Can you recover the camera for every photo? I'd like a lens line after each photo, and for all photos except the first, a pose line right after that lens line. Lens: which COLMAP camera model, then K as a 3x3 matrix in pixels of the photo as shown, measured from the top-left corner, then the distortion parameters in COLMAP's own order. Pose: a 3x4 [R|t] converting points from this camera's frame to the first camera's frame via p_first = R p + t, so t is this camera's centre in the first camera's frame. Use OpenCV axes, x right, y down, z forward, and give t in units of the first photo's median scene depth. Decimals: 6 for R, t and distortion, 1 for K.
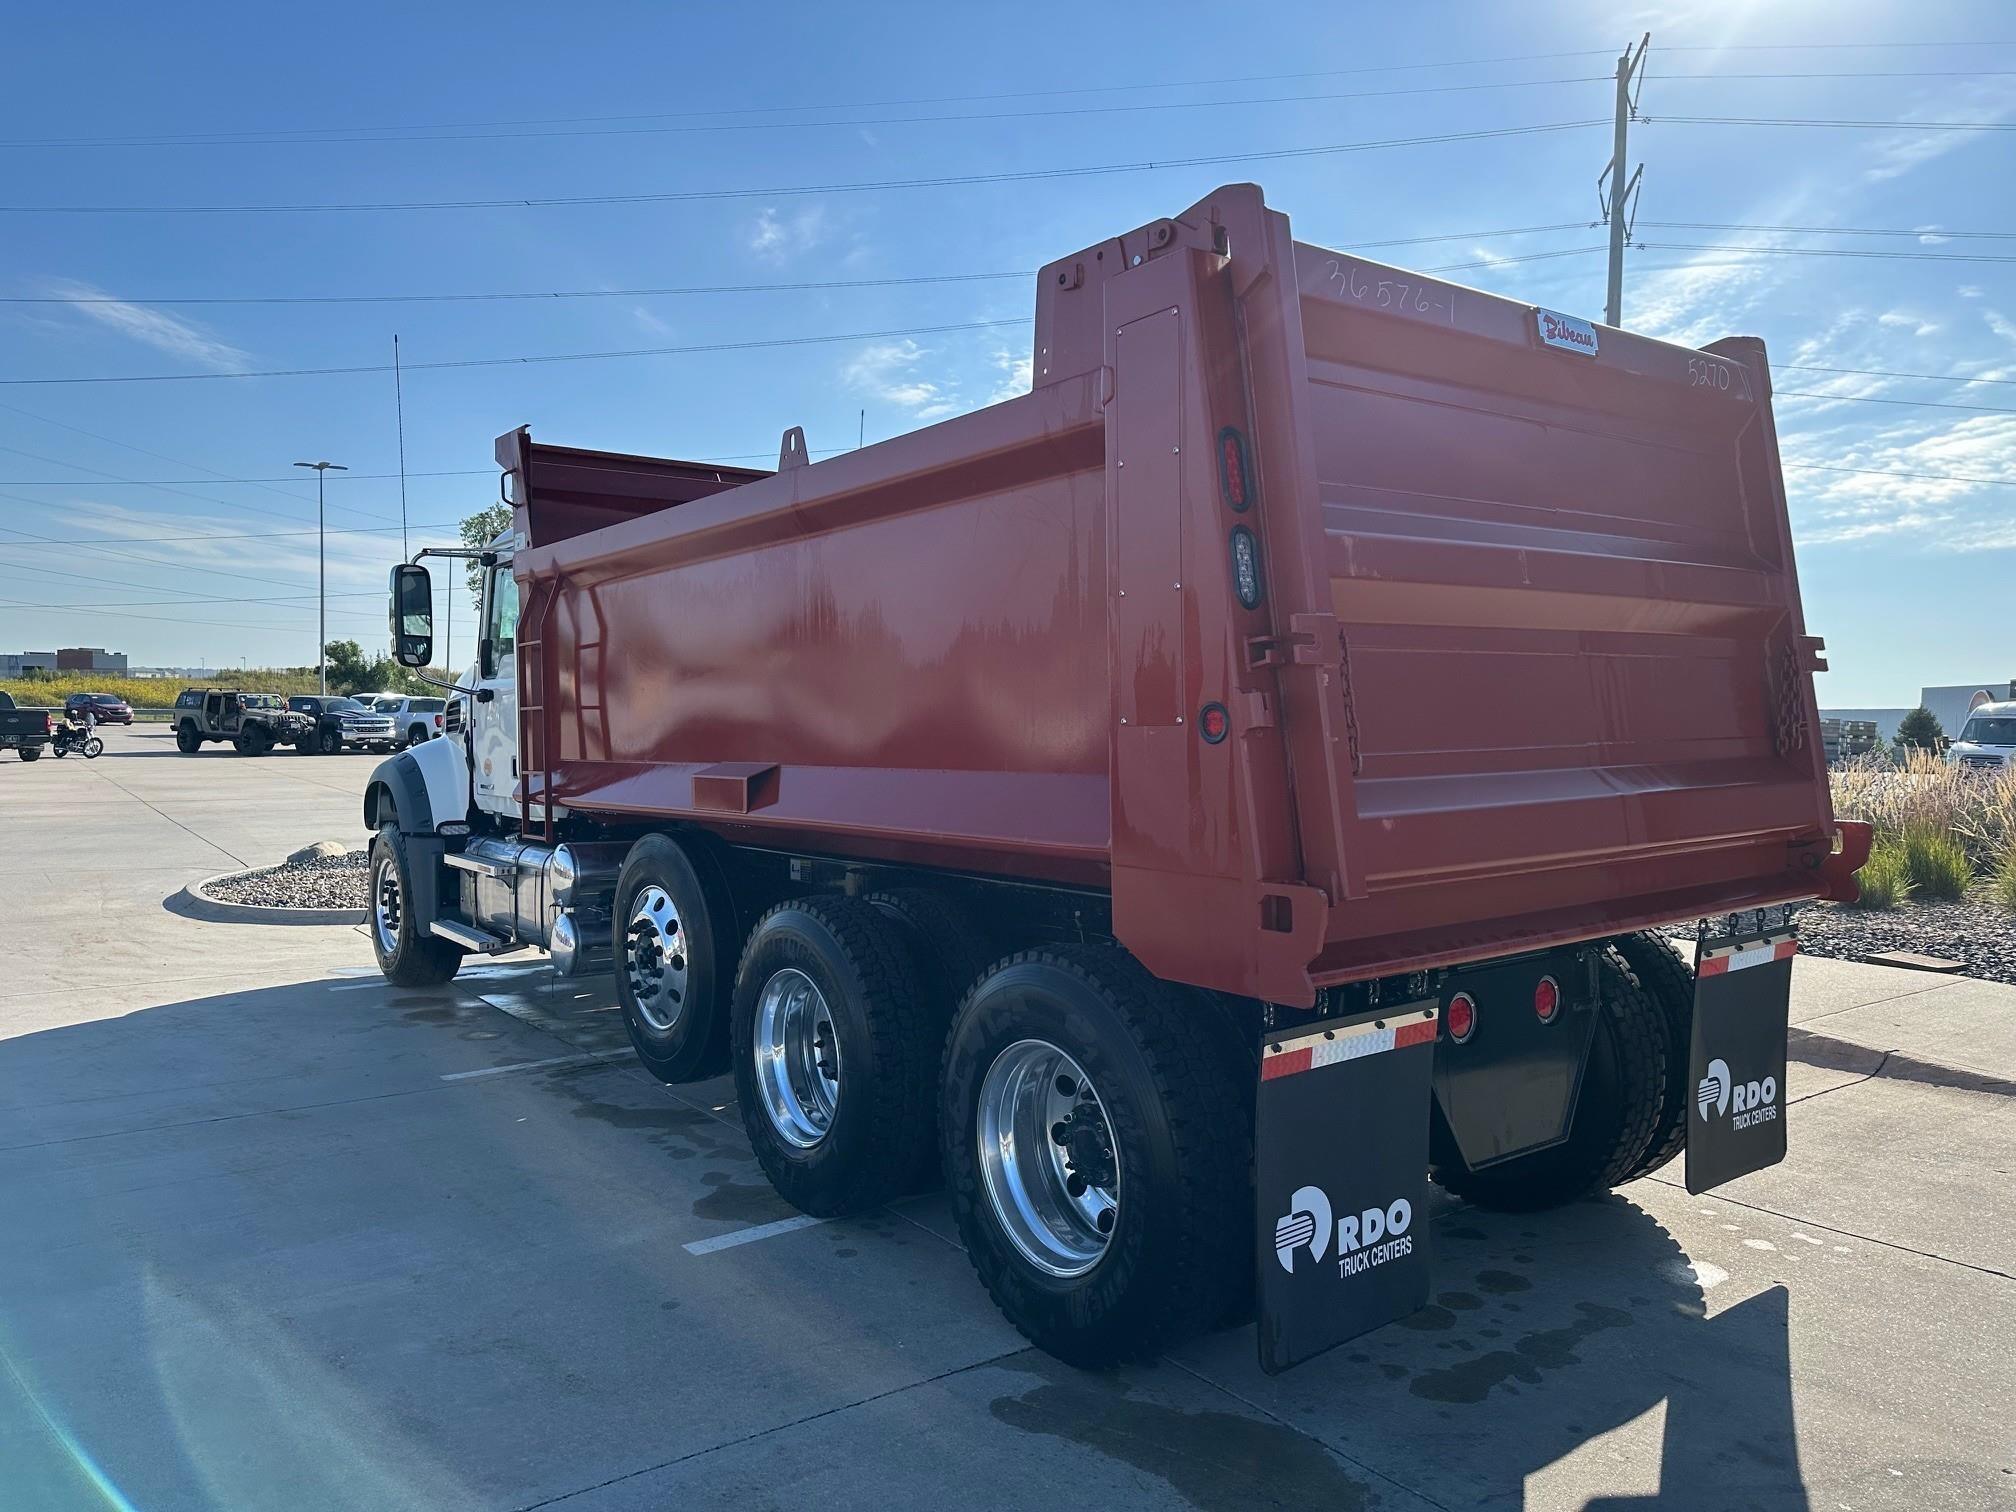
lens RADIAL K [[1495.0, 0, 1030.9], [0, 1495.0, 748.5], [0, 0, 1]] dist [0.059850, -0.052490]
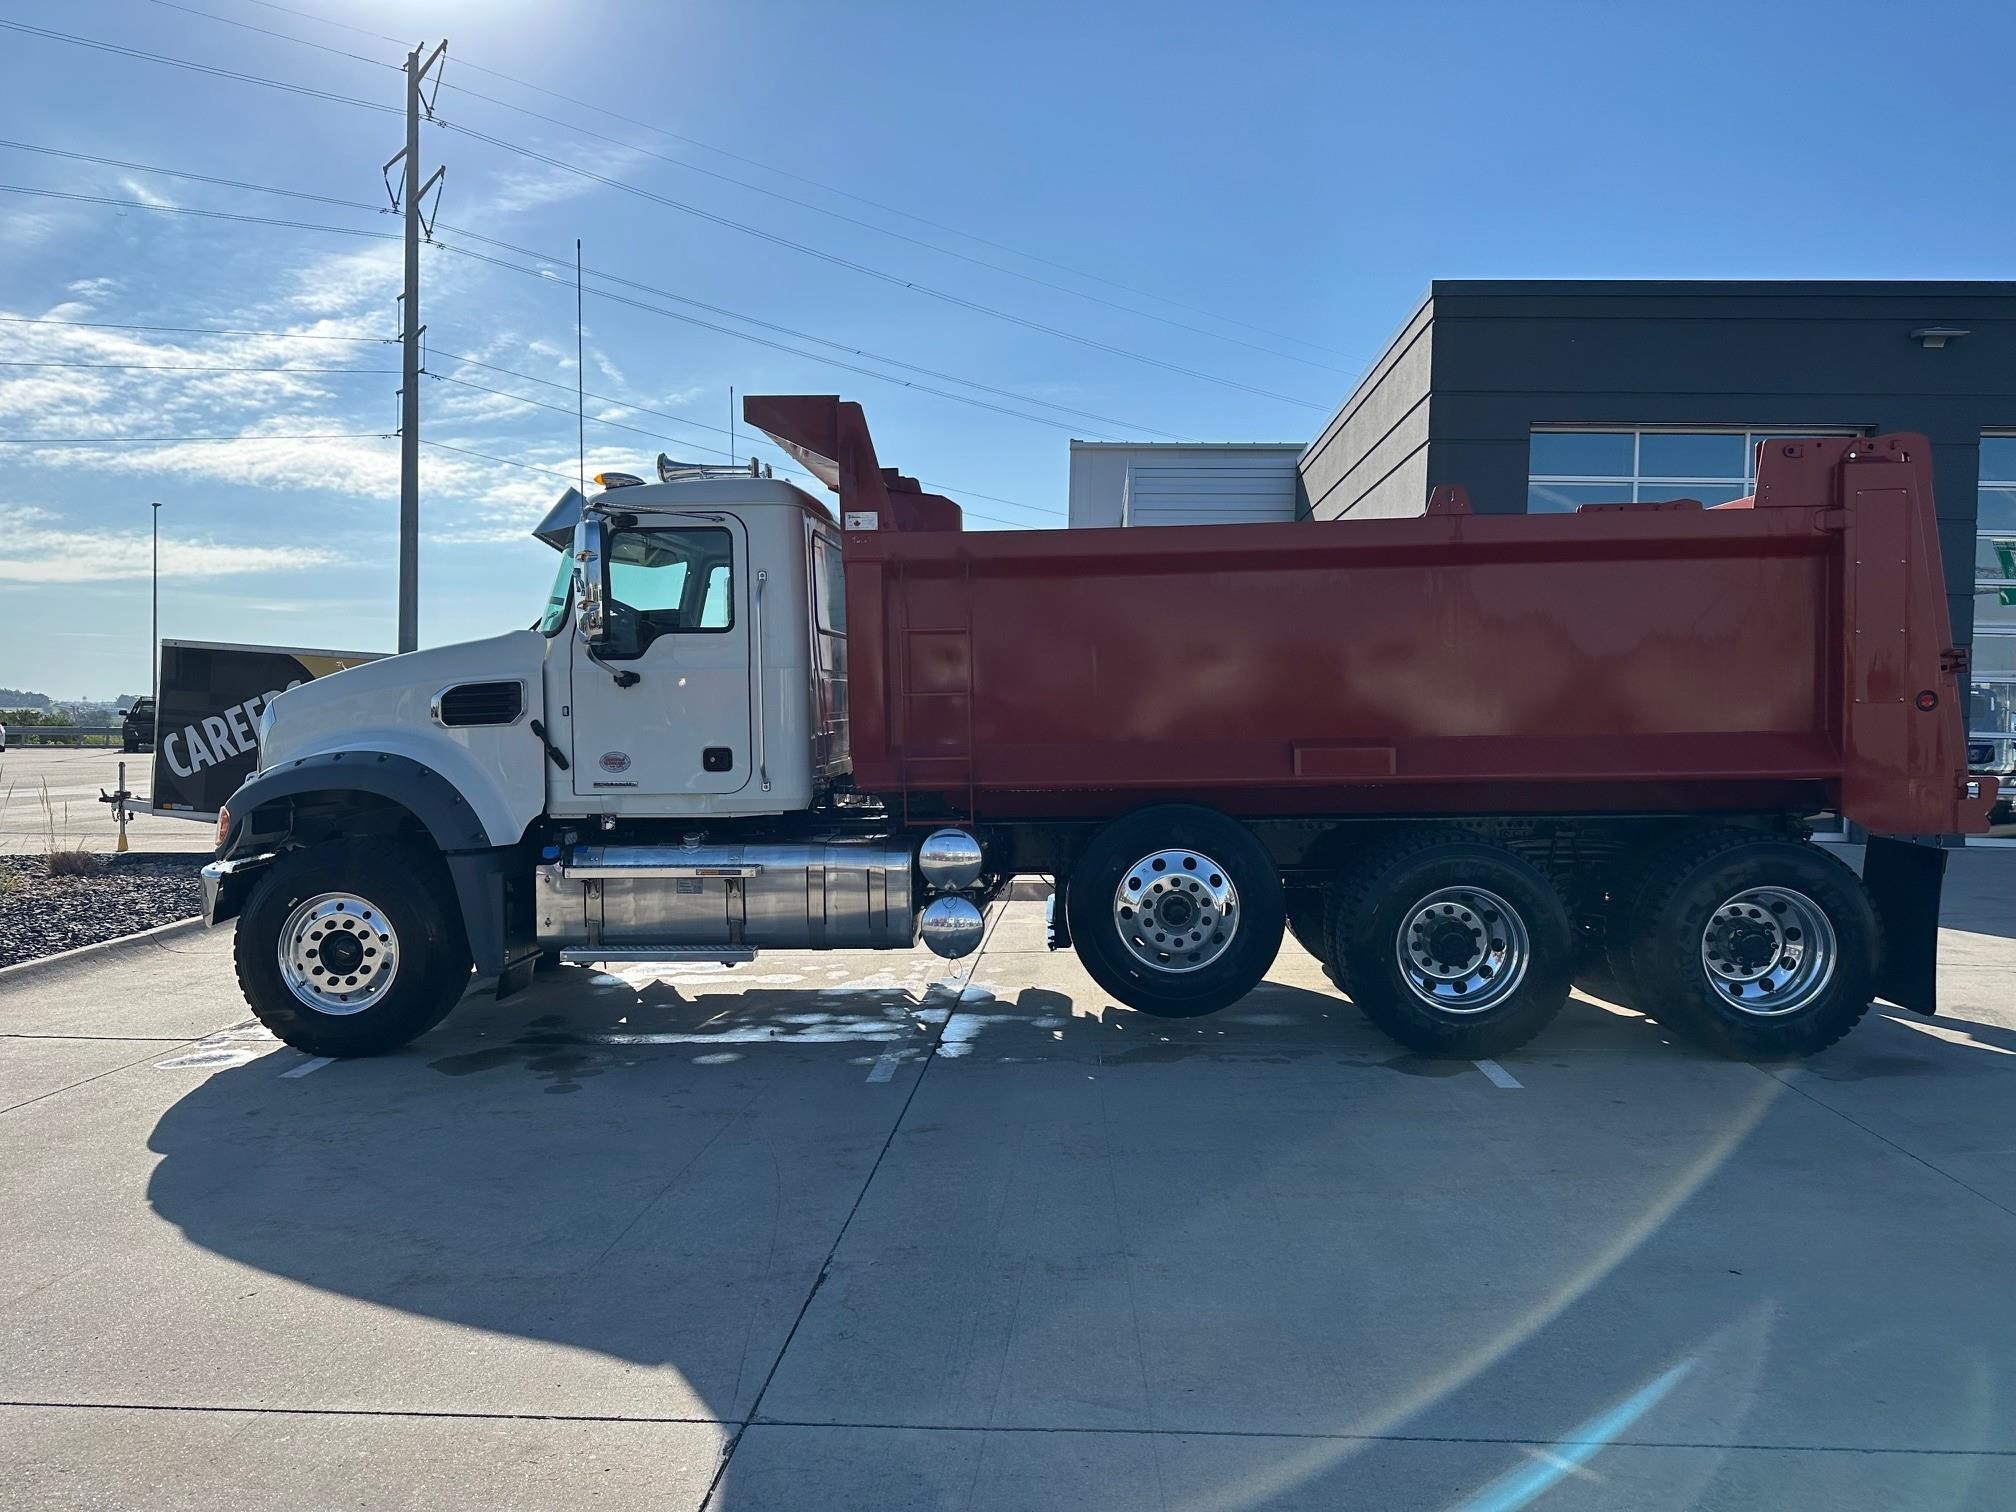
lens RADIAL K [[1495.0, 0, 1030.9], [0, 1495.0, 748.5], [0, 0, 1]] dist [0.059850, -0.052490]
pose [[0.614979, -0.031483, 0.787915, -0.095398], [0.024892, 0.999480, 0.020507, -0.000915], [-0.788151, 0.007001, 0.615443, 0.029992]]
